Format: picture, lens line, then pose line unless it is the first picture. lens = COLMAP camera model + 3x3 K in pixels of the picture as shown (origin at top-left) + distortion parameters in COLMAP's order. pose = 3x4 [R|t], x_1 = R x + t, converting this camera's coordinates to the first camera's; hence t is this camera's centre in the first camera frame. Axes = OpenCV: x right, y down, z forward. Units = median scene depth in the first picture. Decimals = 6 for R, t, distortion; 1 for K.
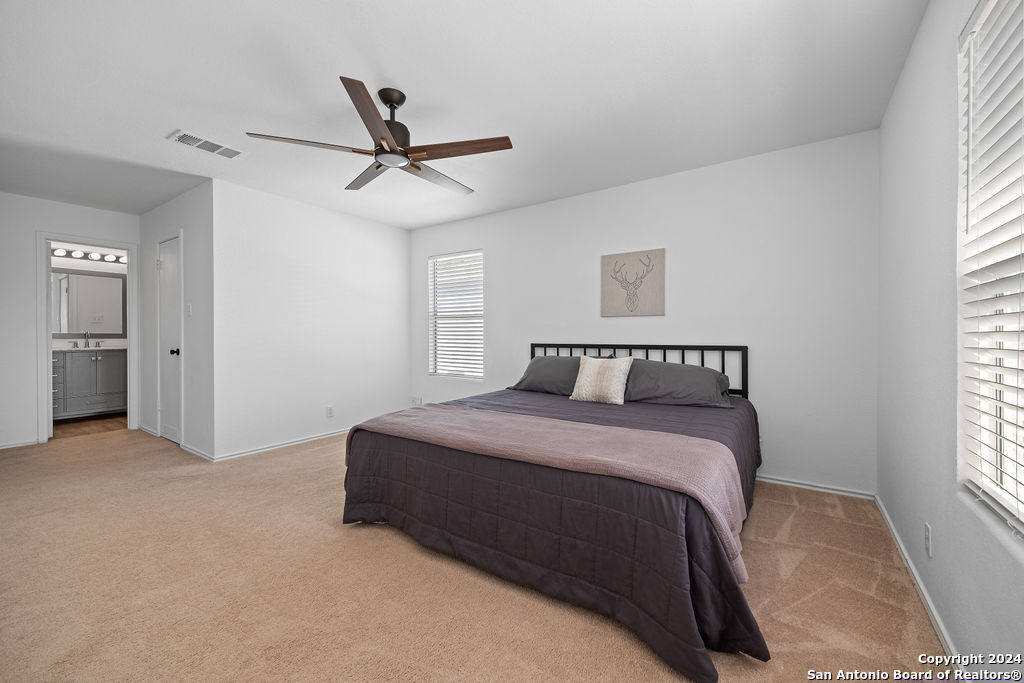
lens RADIAL K [[405.8, 0, 518.9], [0, 405.8, 340.4], [0, 0, 1]] dist [-0.000046, -0.000307]
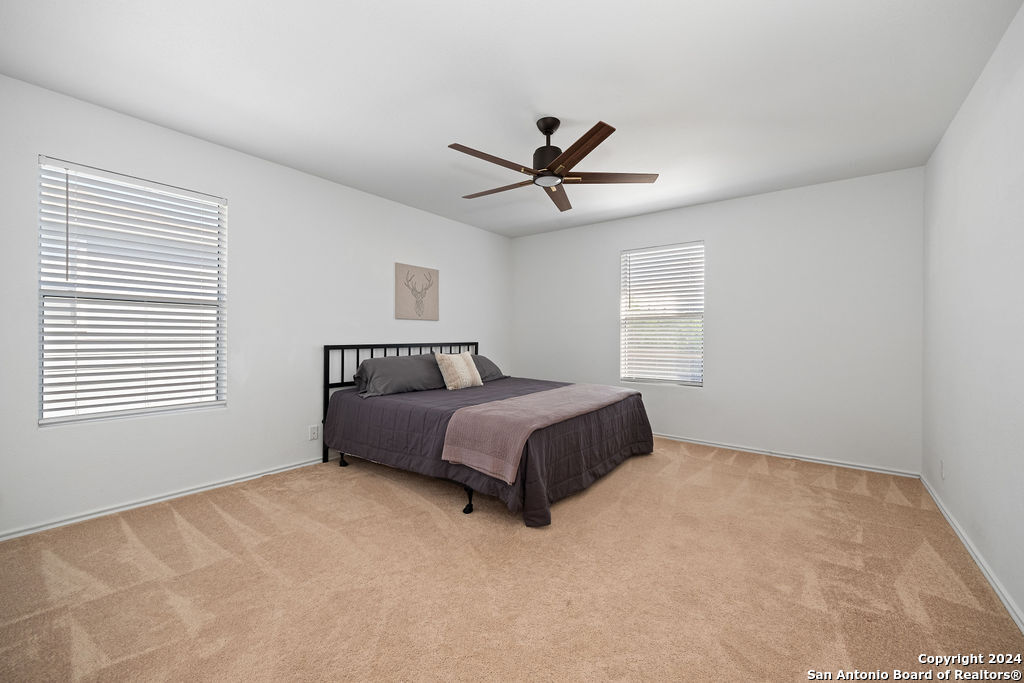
lens RADIAL K [[410.3, 0, 517.9], [0, 410.3, 335.2], [0, 0, 1]] dist [0.000960, 0.000062]
pose [[0.042245, 0.004060, 0.999099, -1.097136], [0.011724, 0.999921, -0.004559, -0.006227], [-0.999039, 0.011906, 0.042194, 0.782962]]
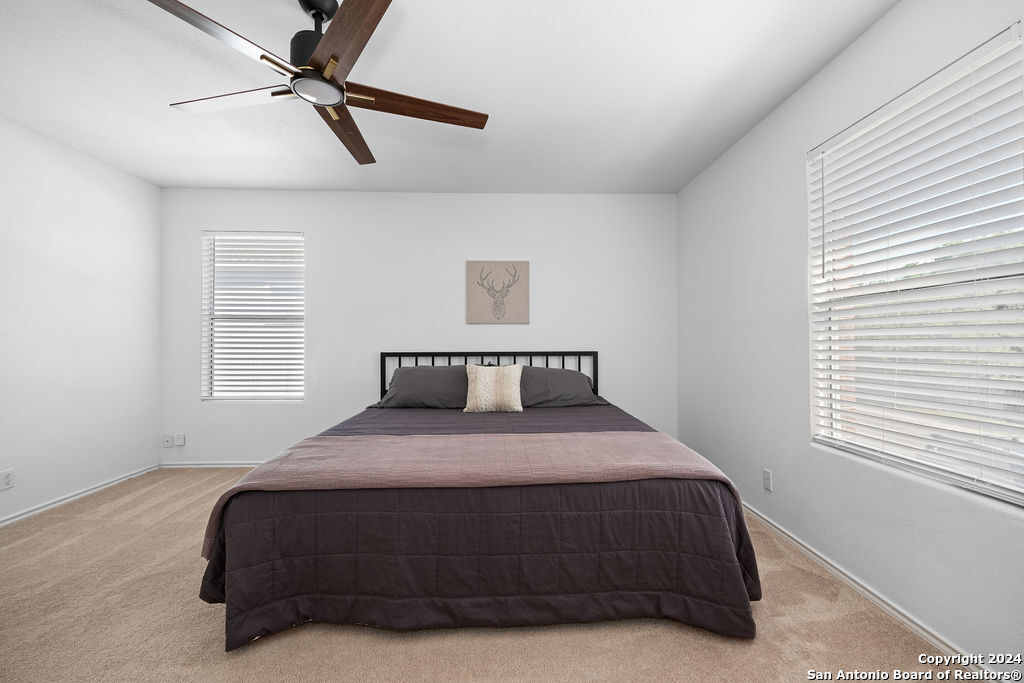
lens RADIAL K [[405.8, 0, 518.9], [0, 405.8, 340.4], [0, 0, 1]] dist [-0.000046, -0.000307]
pose [[0.806294, 0.001624, 0.591513, -0.334510], [0.009149, 0.999842, -0.015216, -0.002771], [-0.591444, 0.017680, 0.806152, 0.182522]]
